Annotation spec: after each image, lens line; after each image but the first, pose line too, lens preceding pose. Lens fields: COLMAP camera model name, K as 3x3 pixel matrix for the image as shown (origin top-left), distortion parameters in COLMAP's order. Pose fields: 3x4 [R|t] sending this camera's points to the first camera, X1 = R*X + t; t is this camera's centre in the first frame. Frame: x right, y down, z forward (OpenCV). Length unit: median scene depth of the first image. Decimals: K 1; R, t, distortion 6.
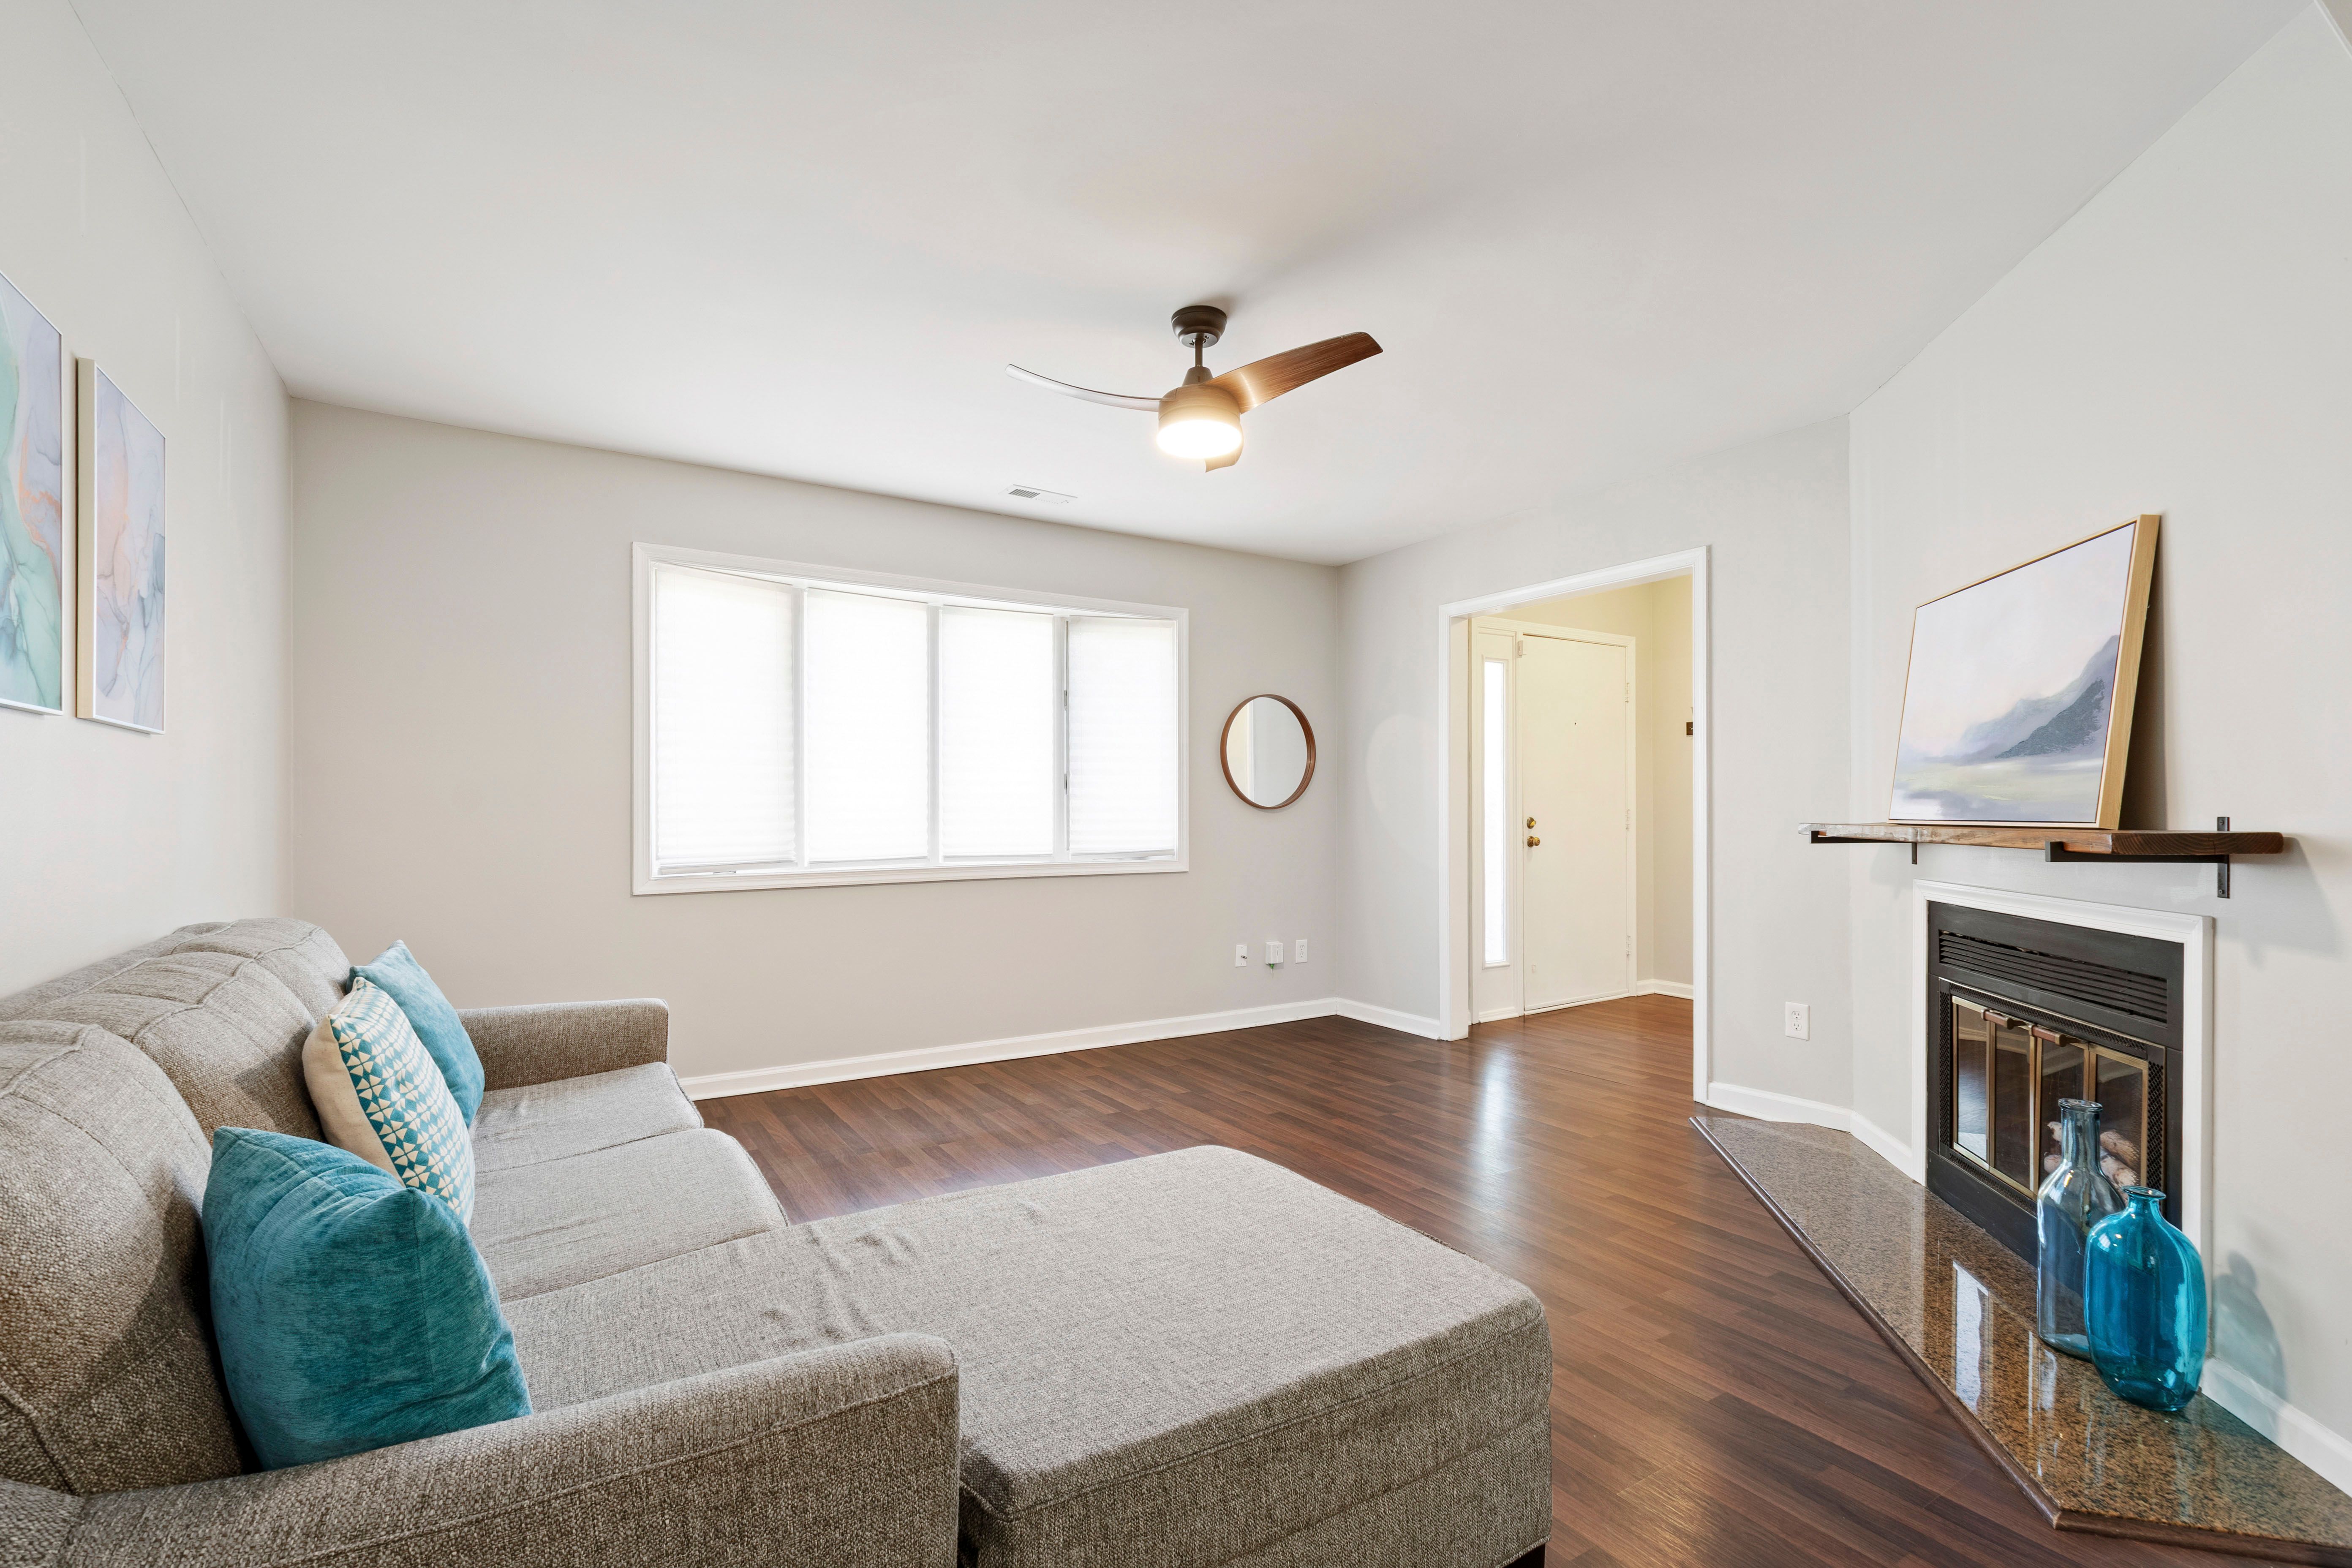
lens RADIAL K [[1045.9, 0, 1168.6], [0, 1045.9, 806.2], [0, 0, 1]] dist [0.001712, -0.000200]
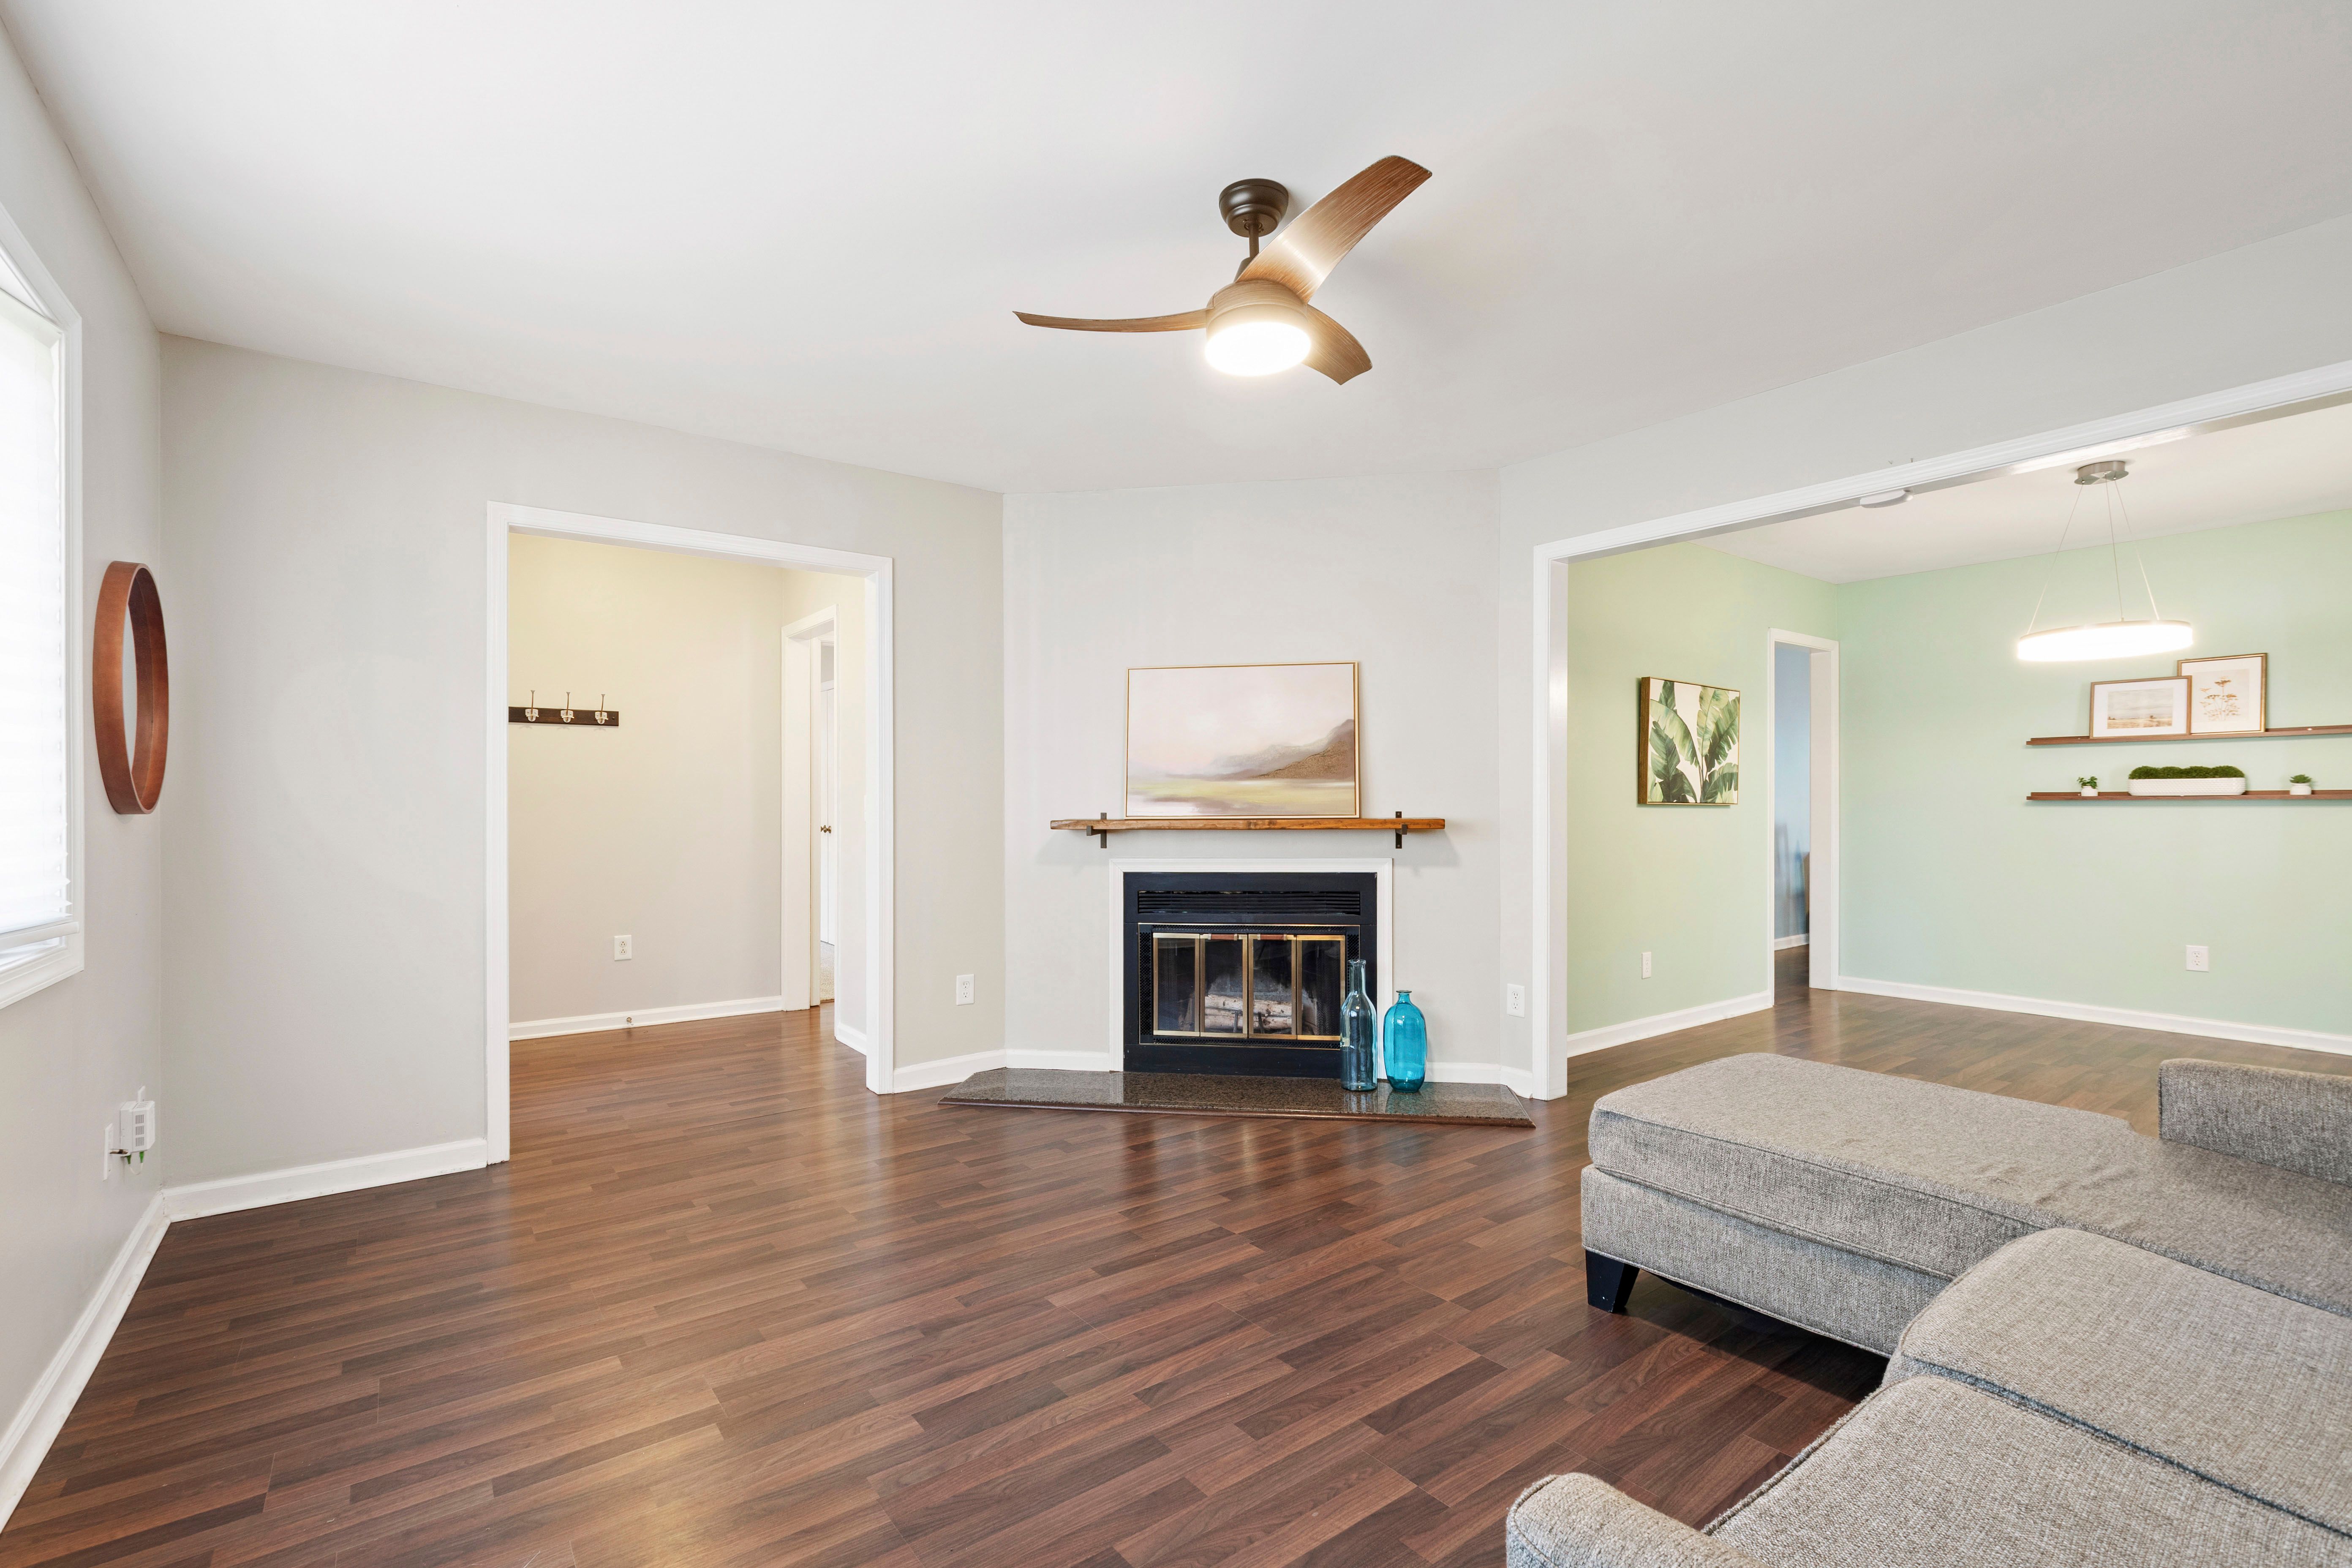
lens RADIAL K [[1045.9, 0, 1168.6], [0, 1045.9, 806.2], [0, 0, 1]] dist [0.001712, -0.000200]
pose [[-0.082161, -0.000654, 0.996619, -0.550452], [0.000554, 1.000000, 0.000702, -0.001425], [-0.996619, 0.000609, -0.082160, 0.811989]]
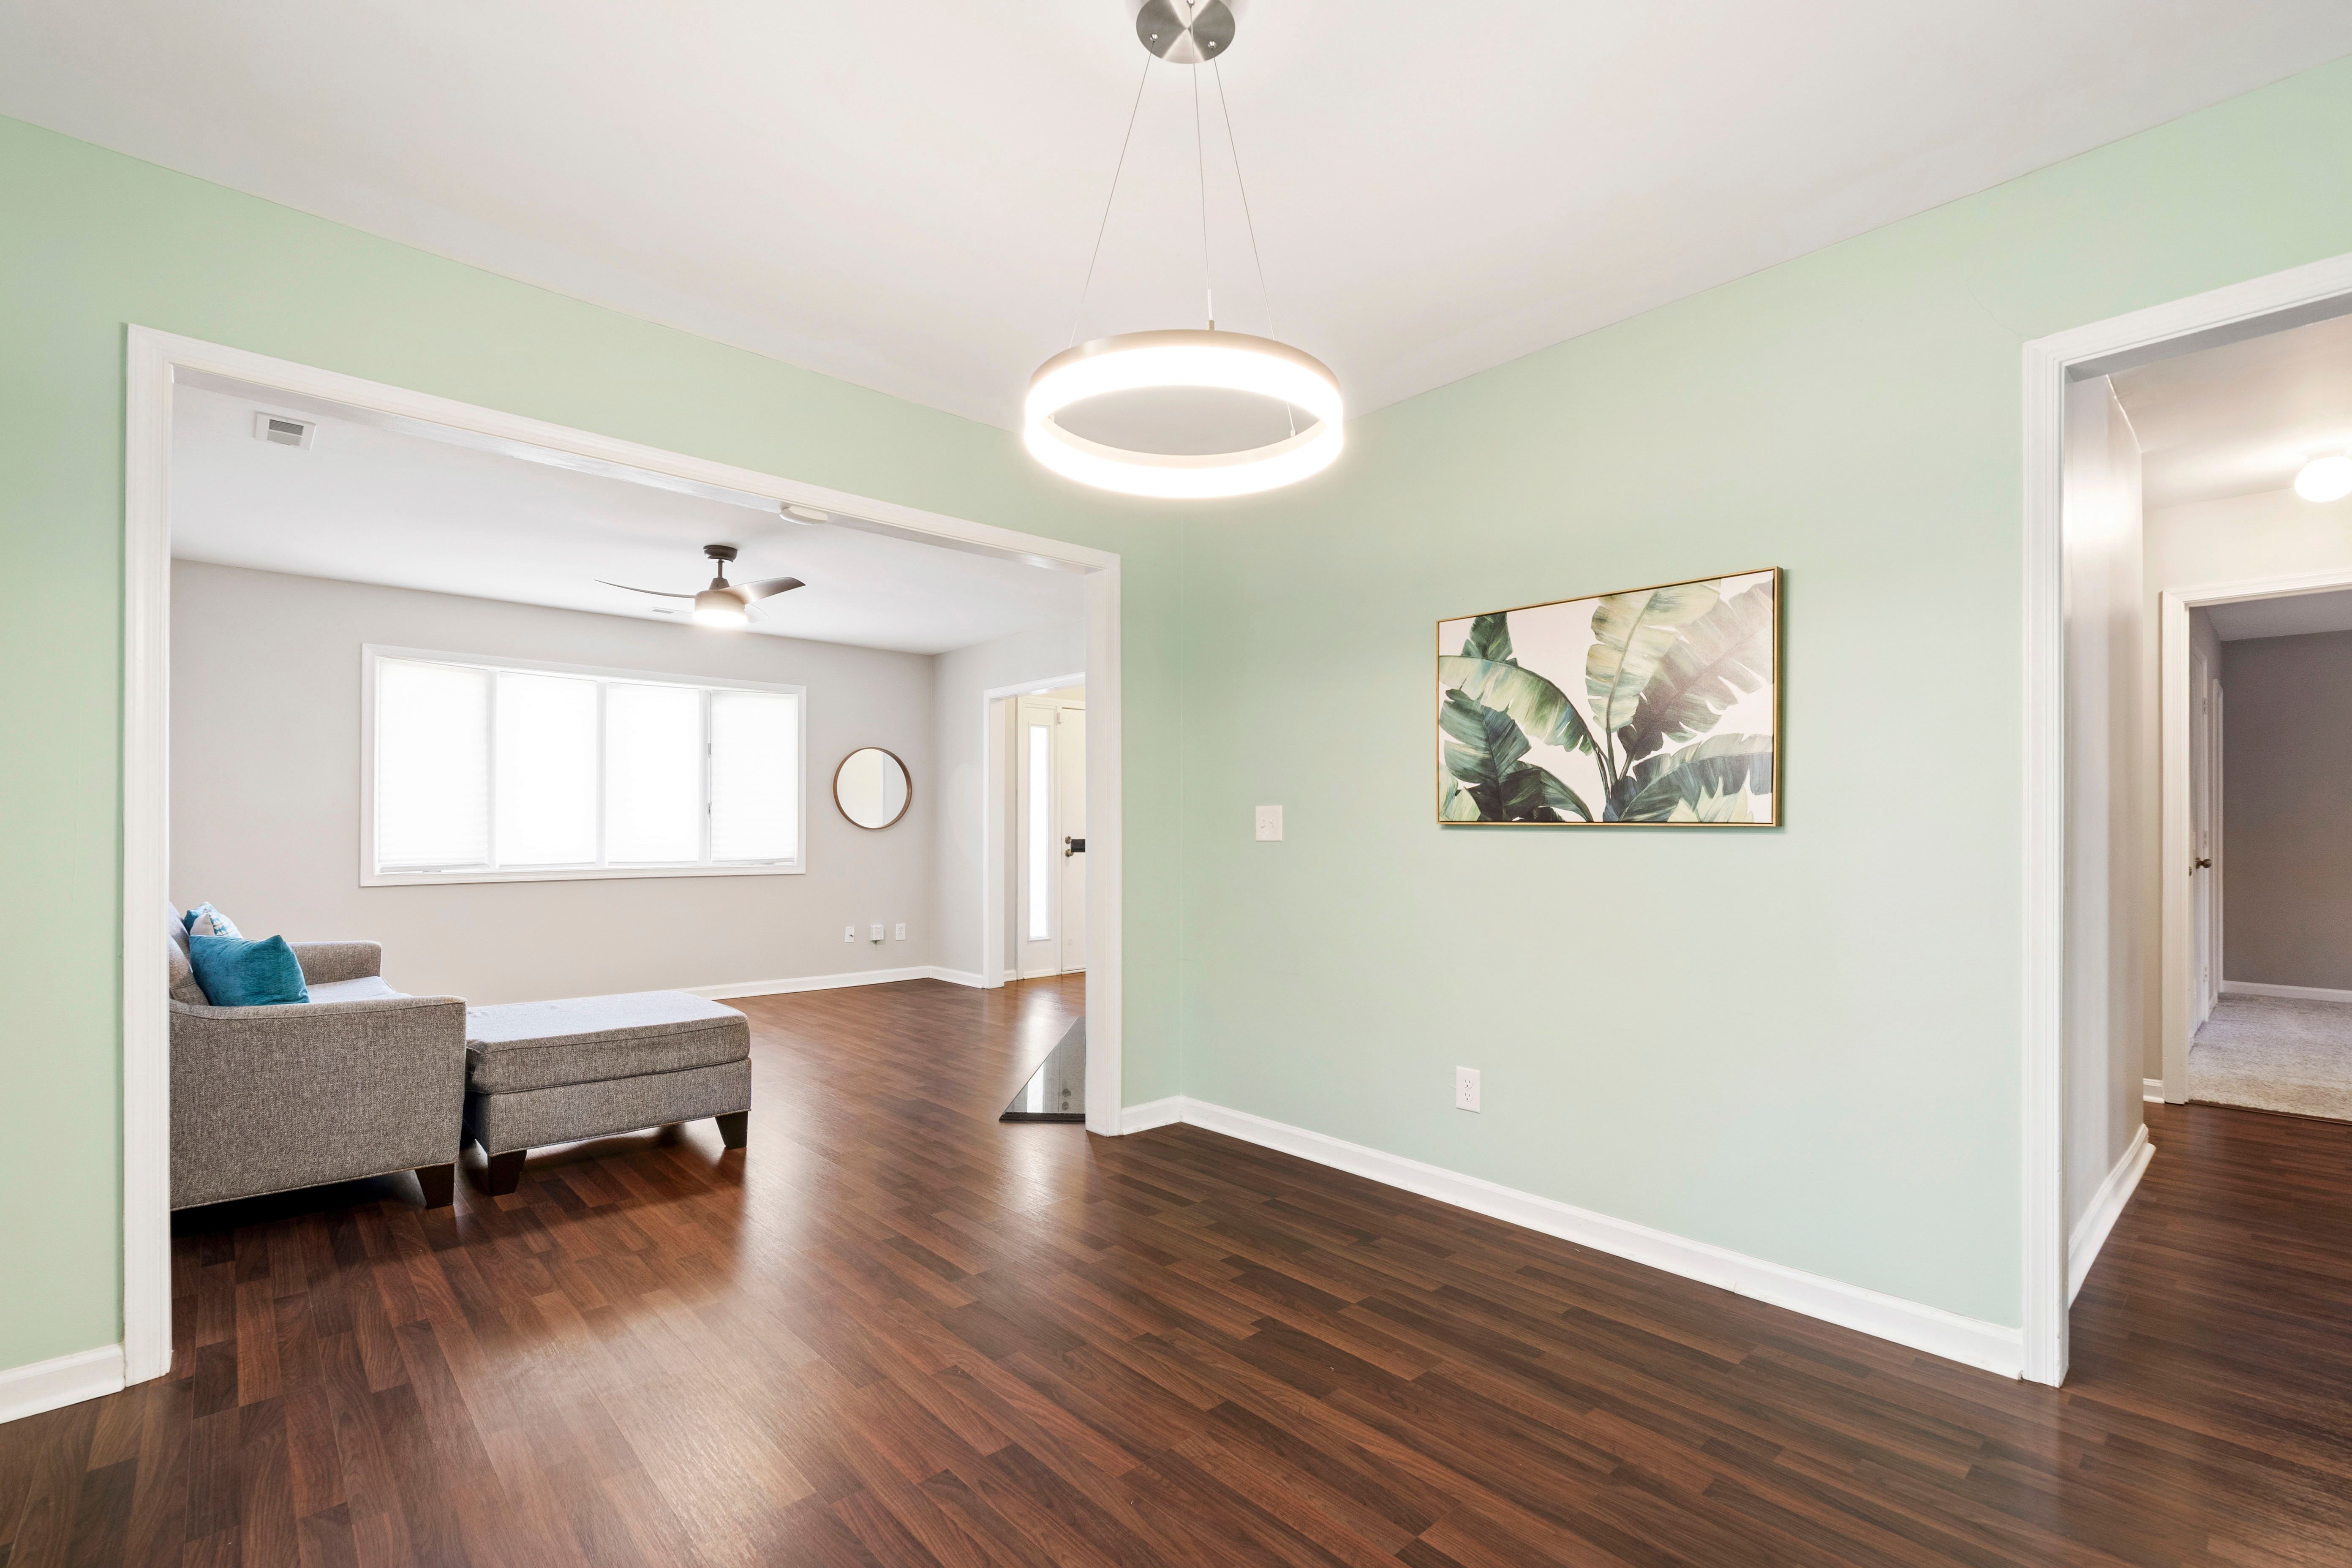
lens RADIAL K [[1037.6, 0, 1163.9], [0, 1037.6, 826.7], [0, 0, 1]] dist [0.000527, -0.000267]
pose [[0.983987, 0.003914, 0.178196, 0.327698], [-0.003520, 0.999991, -0.002528, 0.001448], [-0.178204, 0.001860, 0.983992, -0.614722]]
